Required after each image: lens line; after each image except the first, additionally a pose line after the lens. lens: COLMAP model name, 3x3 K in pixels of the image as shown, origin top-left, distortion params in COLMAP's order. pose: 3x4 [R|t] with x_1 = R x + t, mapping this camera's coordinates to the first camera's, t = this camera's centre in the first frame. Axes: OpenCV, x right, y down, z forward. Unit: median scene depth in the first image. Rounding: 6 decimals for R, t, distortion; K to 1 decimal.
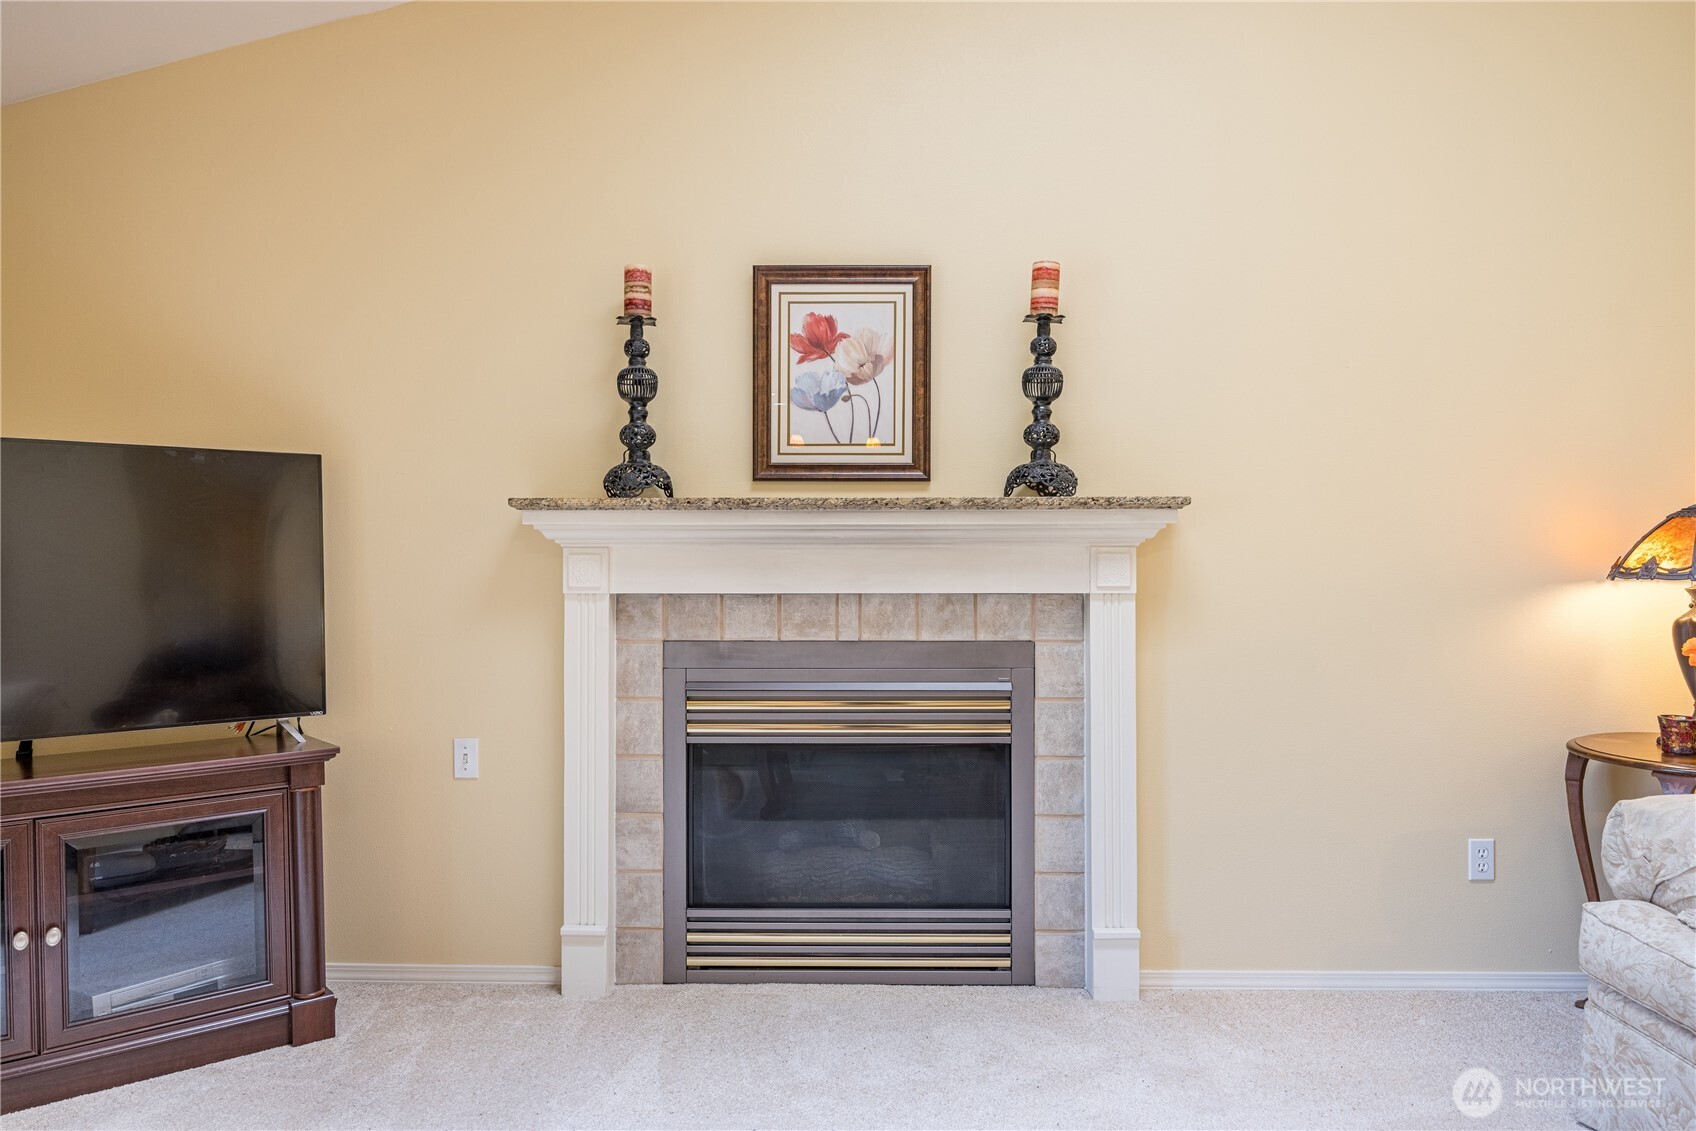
lens RADIAL K [[1121.0, 0, 850.6], [0, 1121.0, 561.9], [0, 0, 1]] dist [-0.002426, -0.002775]
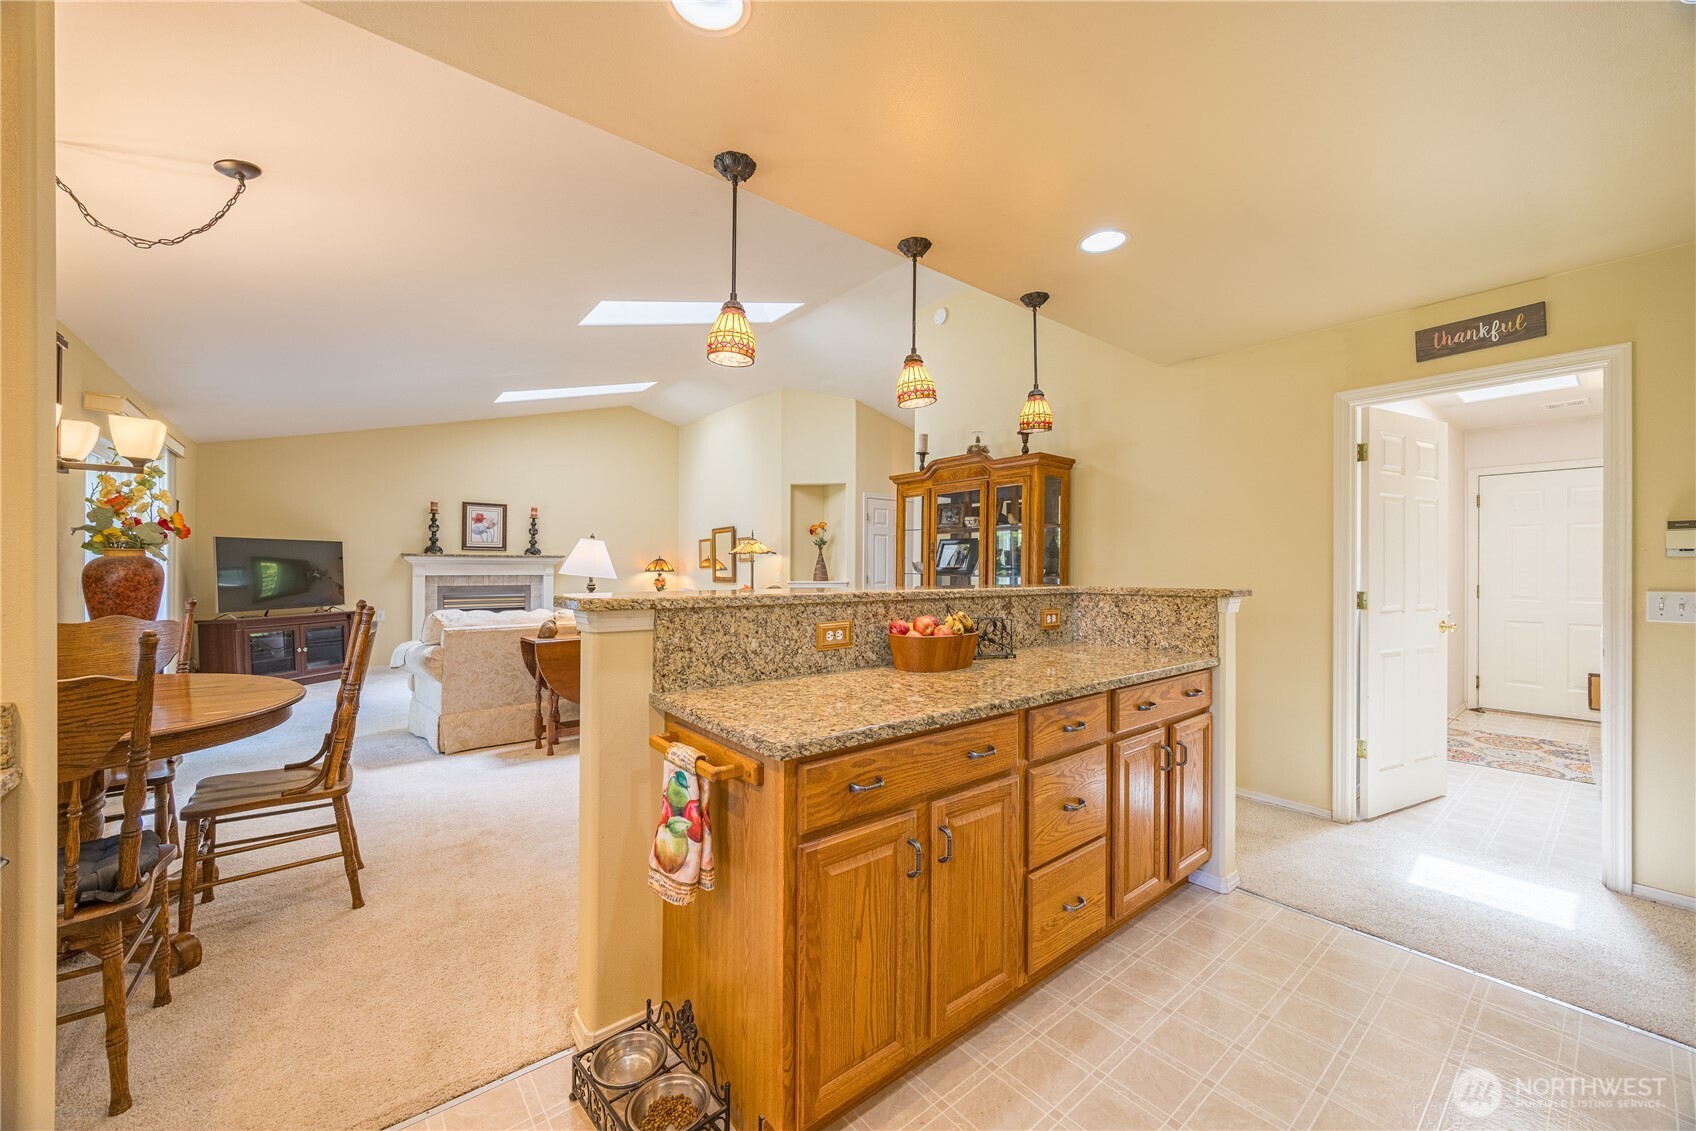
lens RADIAL K [[647.4, 0, 848.0], [0, 647.4, 565.5], [0, 0, 1]] dist [-0.001035, -0.000087]
pose [[0.778183, 0.006264, 0.628006, -0.509971], [-0.003479, 0.999978, -0.005663, -0.001331], [-0.628027, 0.002222, 0.778188, -1.964613]]
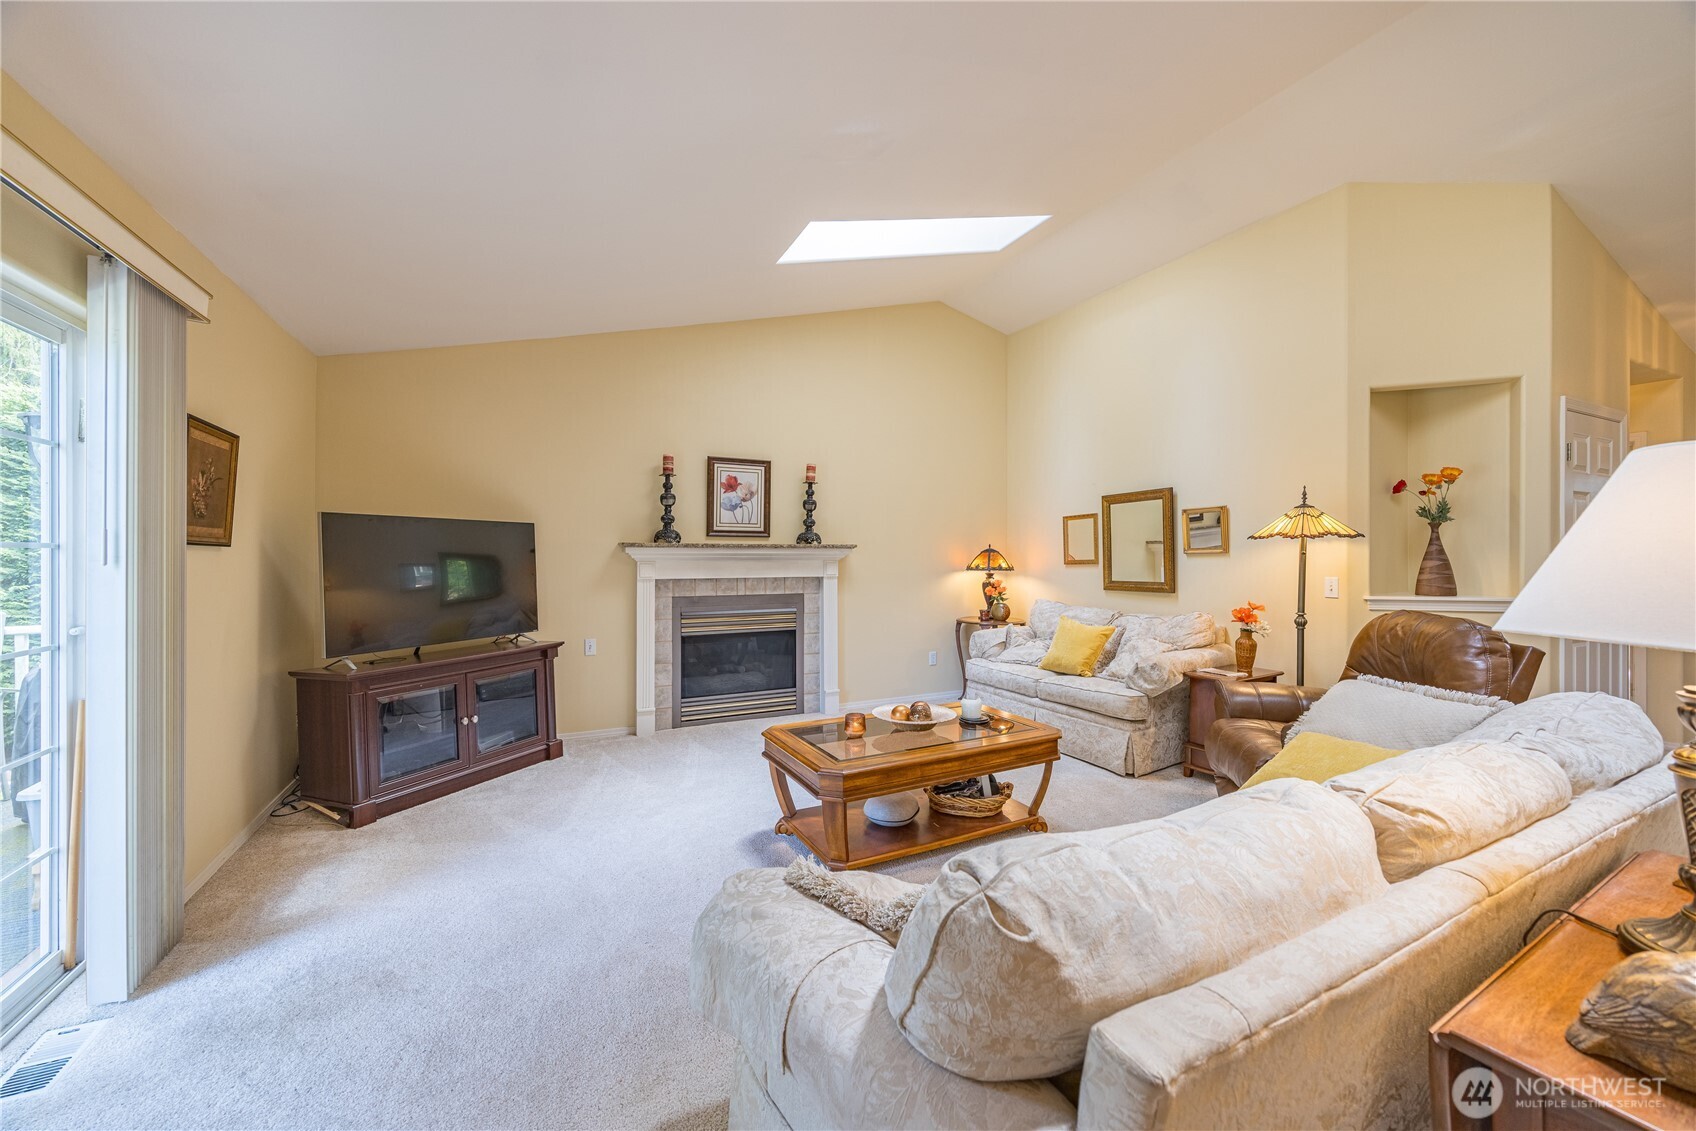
lens RADIAL K [[647.4, 0, 848.0], [0, 647.4, 565.5], [0, 0, 1]] dist [-0.001035, -0.000087]
pose [[0.888530, -0.005028, 0.458791, -0.501612], [-0.000941, 0.999918, 0.012781, -0.022970], [-0.458817, -0.011788, 0.888453, -0.532018]]
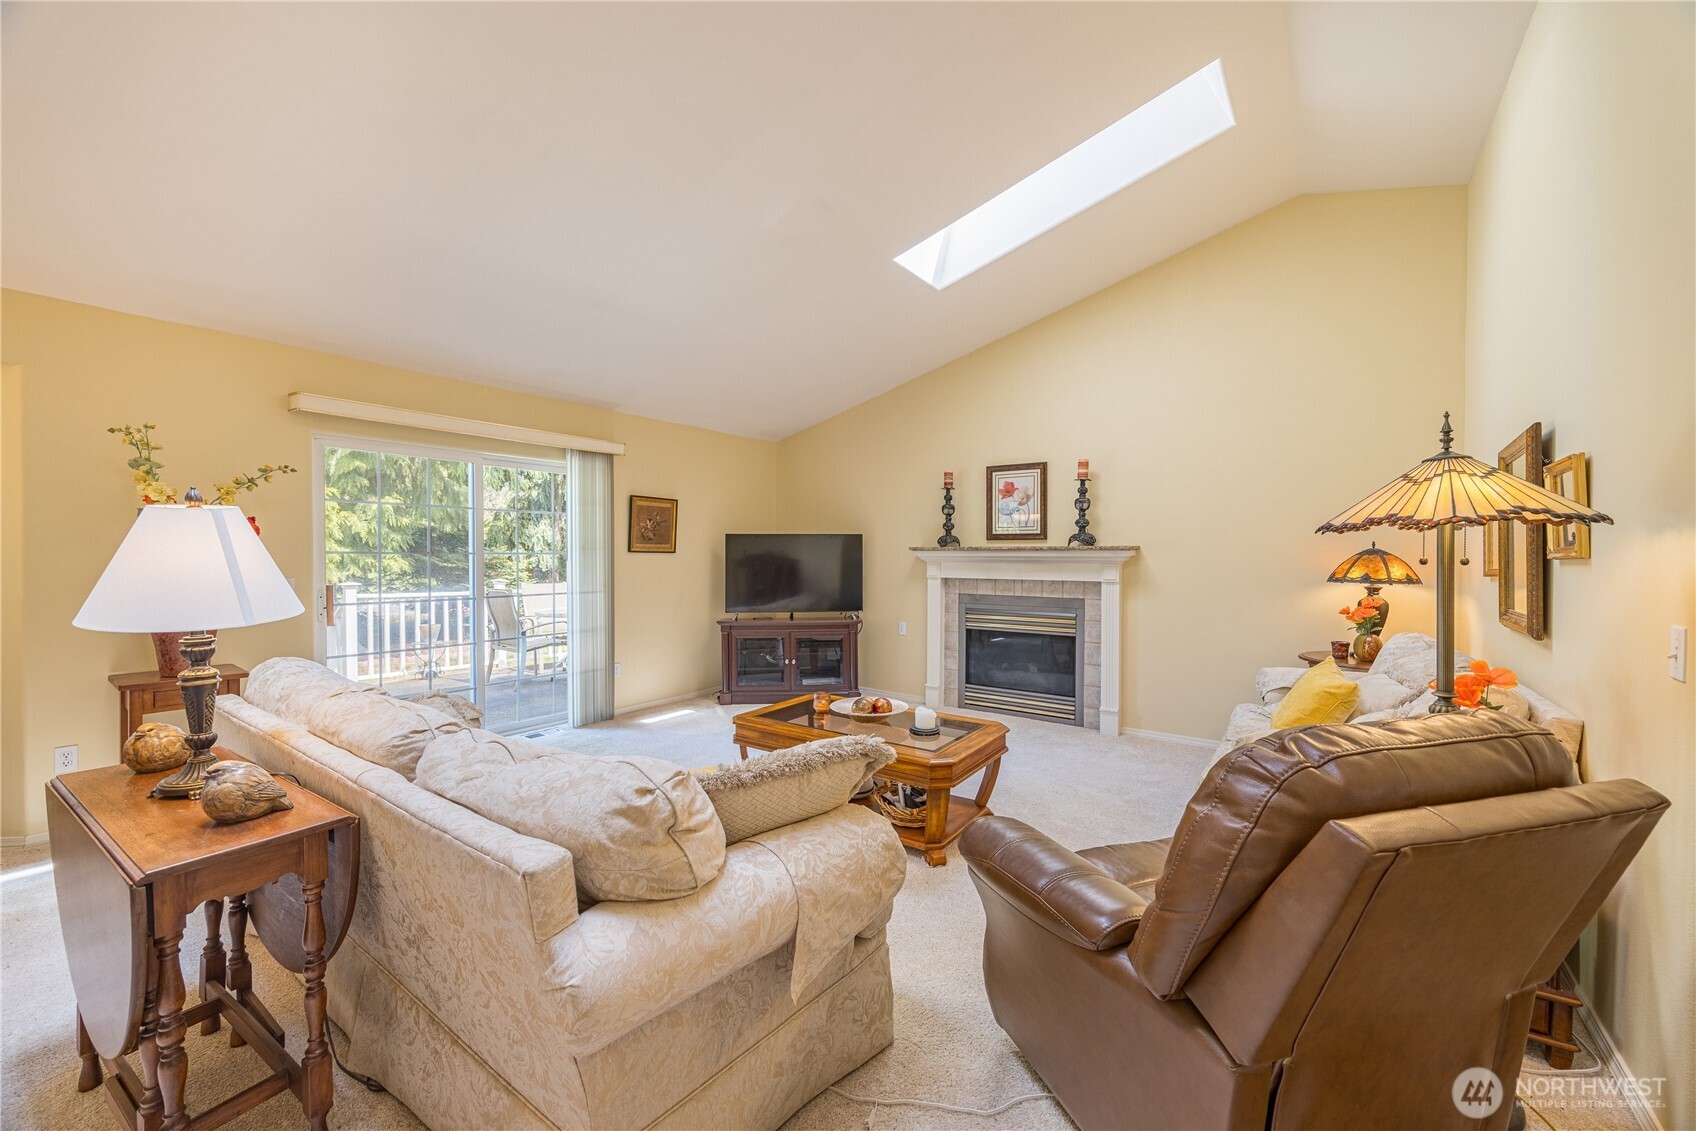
lens RADIAL K [[651.5, 0, 854.5], [0, 651.5, 565.3], [0, 0, 1]] dist [0.000100, -0.000010]
pose [[0.820430, 0.013167, -0.571595, 0.607047], [-0.005982, 0.999878, 0.014447, -0.029473], [0.571716, -0.008434, 0.820408, -0.596408]]
